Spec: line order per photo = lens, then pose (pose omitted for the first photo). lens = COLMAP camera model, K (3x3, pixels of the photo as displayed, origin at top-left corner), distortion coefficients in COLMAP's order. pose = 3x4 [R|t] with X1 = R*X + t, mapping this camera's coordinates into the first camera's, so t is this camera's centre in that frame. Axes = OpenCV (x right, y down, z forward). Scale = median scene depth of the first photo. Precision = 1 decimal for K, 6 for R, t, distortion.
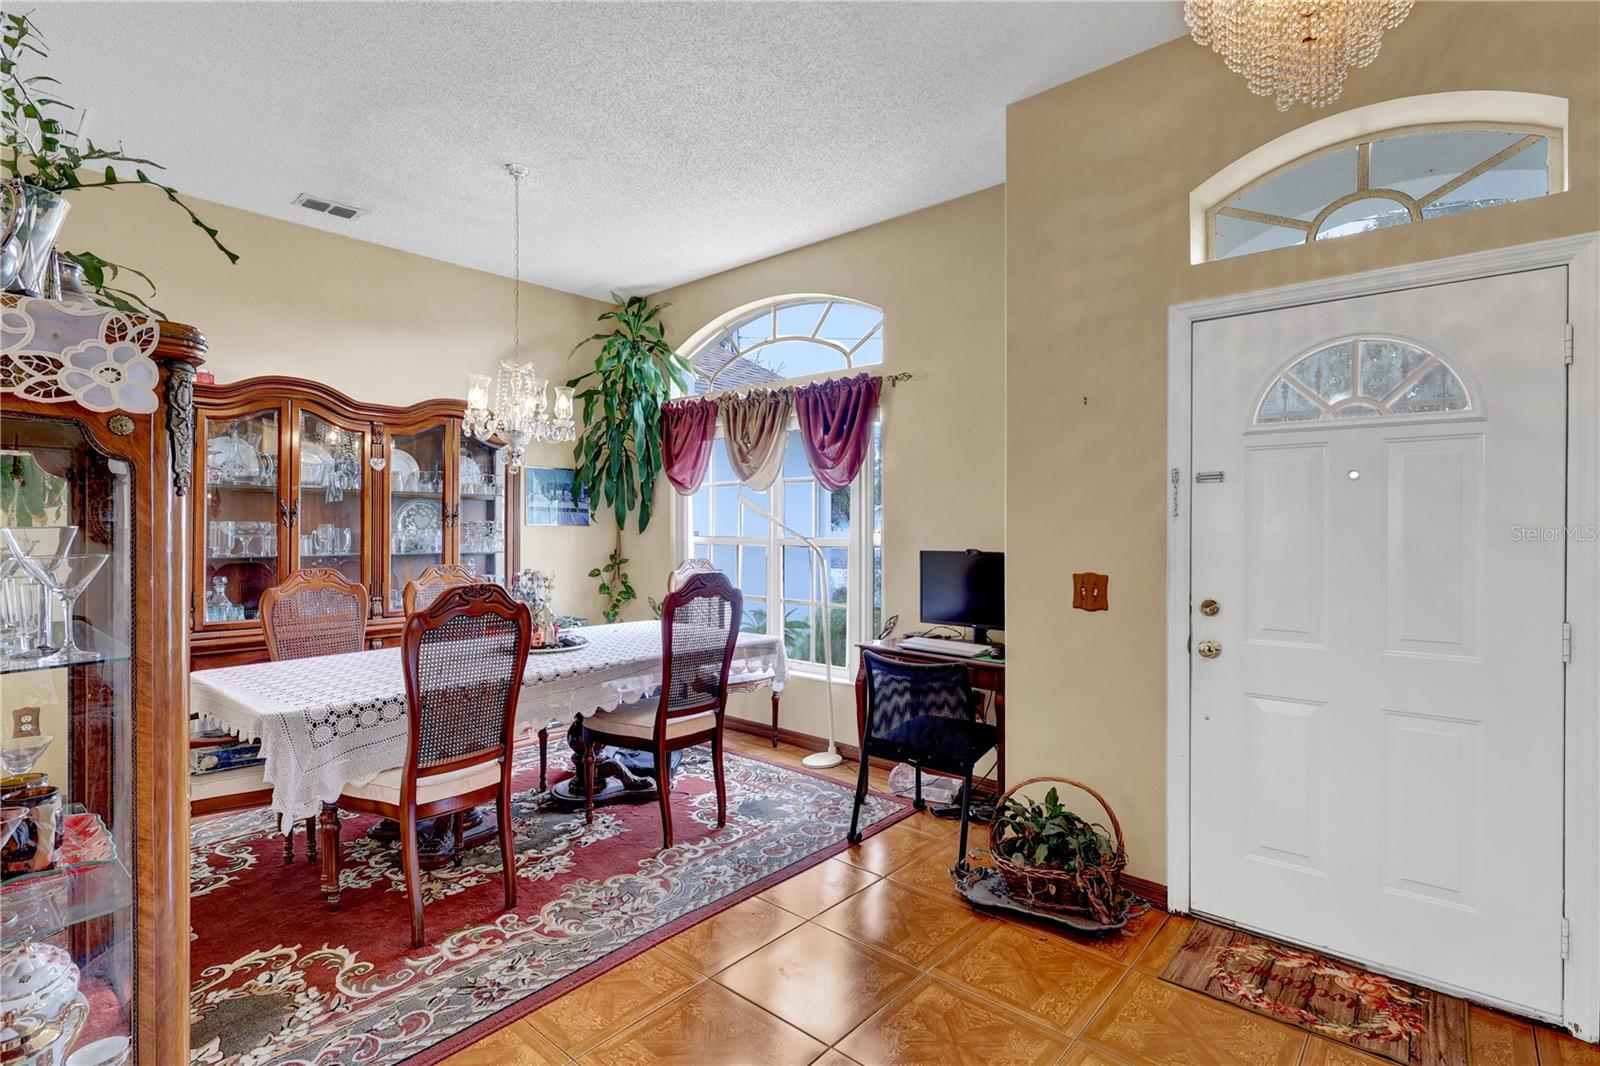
lens RADIAL K [[751.0, 0, 789.9], [0, 751.0, 530.1], [0, 0, 1]] dist [0.001342, 0.002306]
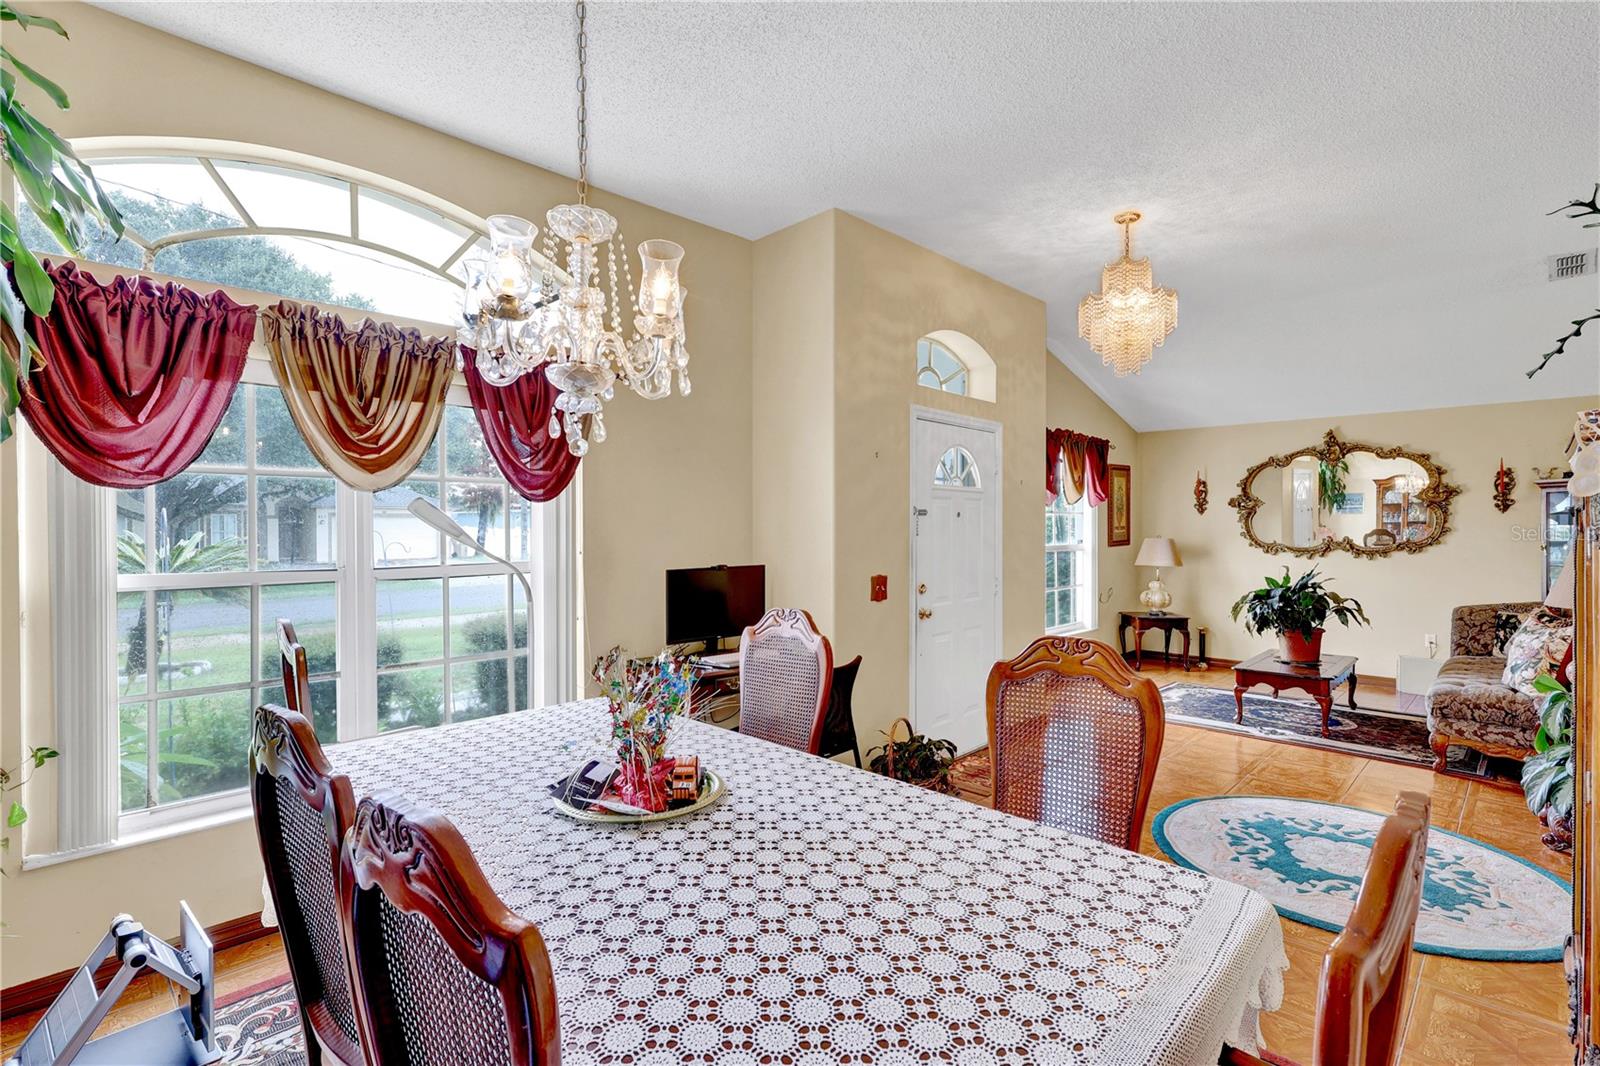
lens RADIAL K [[751.0, 0, 790.8], [0, 751.0, 529.8], [0, 0, 1]] dist [0.001342, 0.002306]
pose [[0.079536, -0.006307, 0.996812, -1.073698], [0.003233, 0.999976, 0.006069, -0.040016], [-0.996827, 0.002740, 0.079554, 1.078567]]
